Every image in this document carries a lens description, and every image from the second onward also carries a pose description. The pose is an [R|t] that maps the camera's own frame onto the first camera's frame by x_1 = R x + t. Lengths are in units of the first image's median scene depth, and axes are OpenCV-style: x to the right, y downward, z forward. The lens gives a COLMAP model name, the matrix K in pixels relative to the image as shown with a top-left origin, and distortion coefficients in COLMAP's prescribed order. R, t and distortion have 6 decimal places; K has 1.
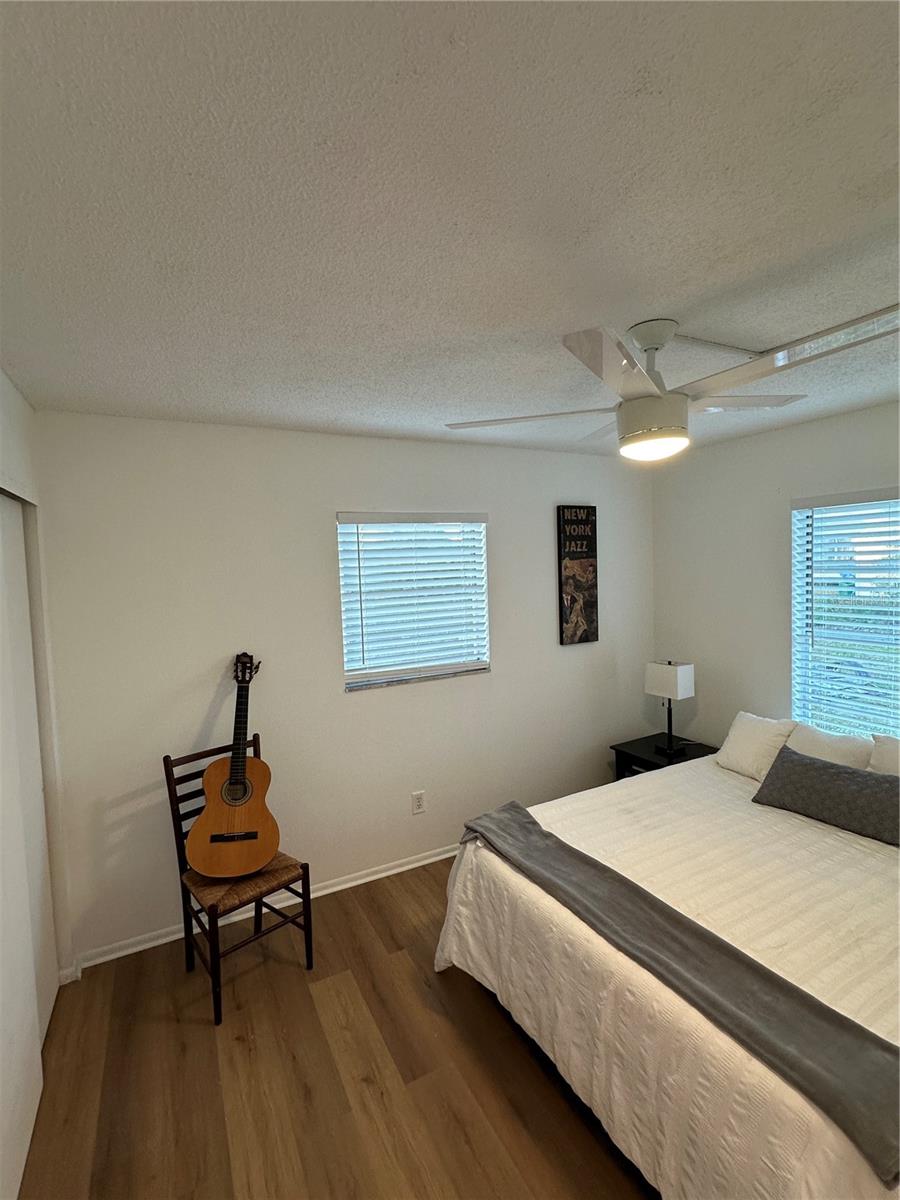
lens RADIAL K [[550.6, 0, 448.6], [0, 550.6, 600.0], [0, 0, 1]] dist [-0.003562, 0.000483]
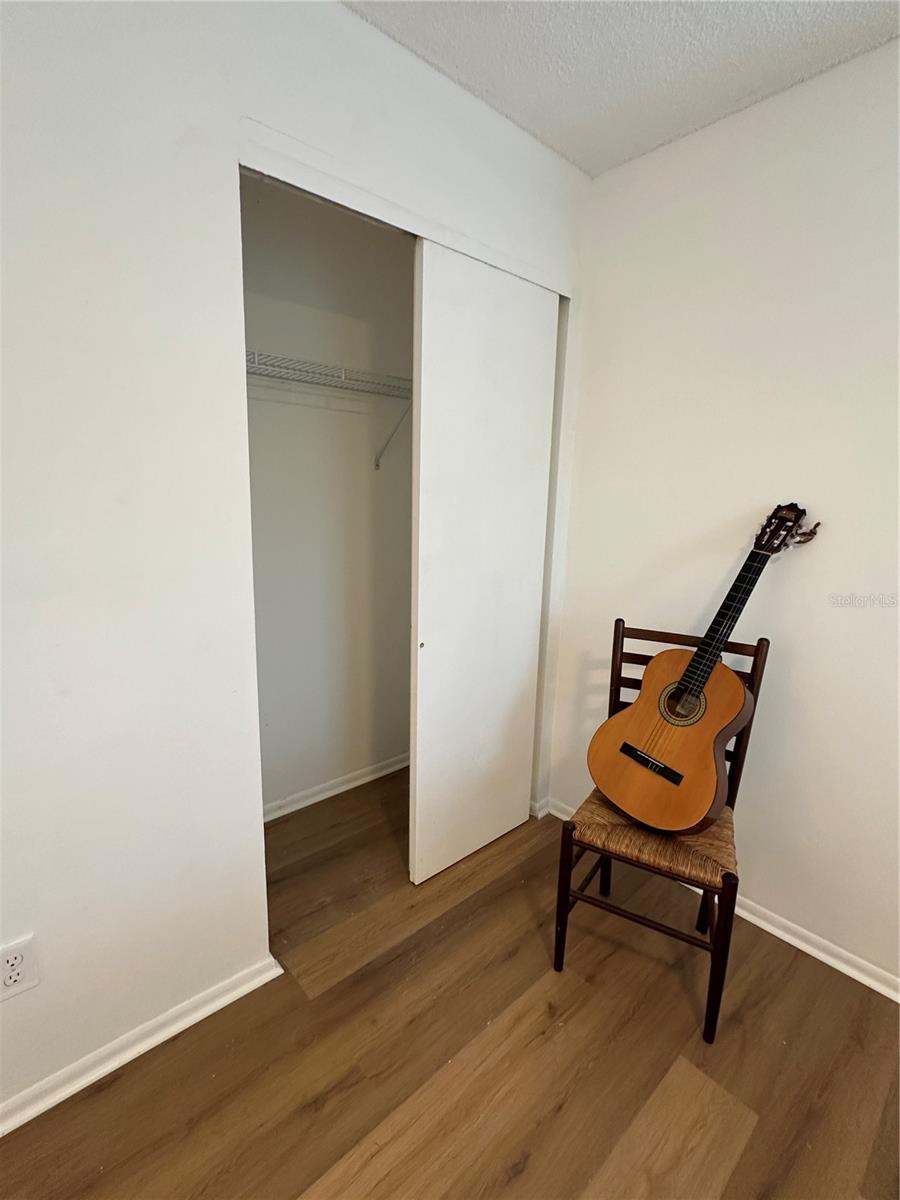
lens RADIAL K [[550.6, 0, 448.6], [0, 550.6, 600.0], [0, 0, 1]] dist [-0.003562, 0.000483]
pose [[0.259008, 0.224949, -0.939315, 0.115351], [-0.095622, 0.973696, 0.206816, 0.121805], [0.961130, 0.036252, 0.273705, 0.551347]]
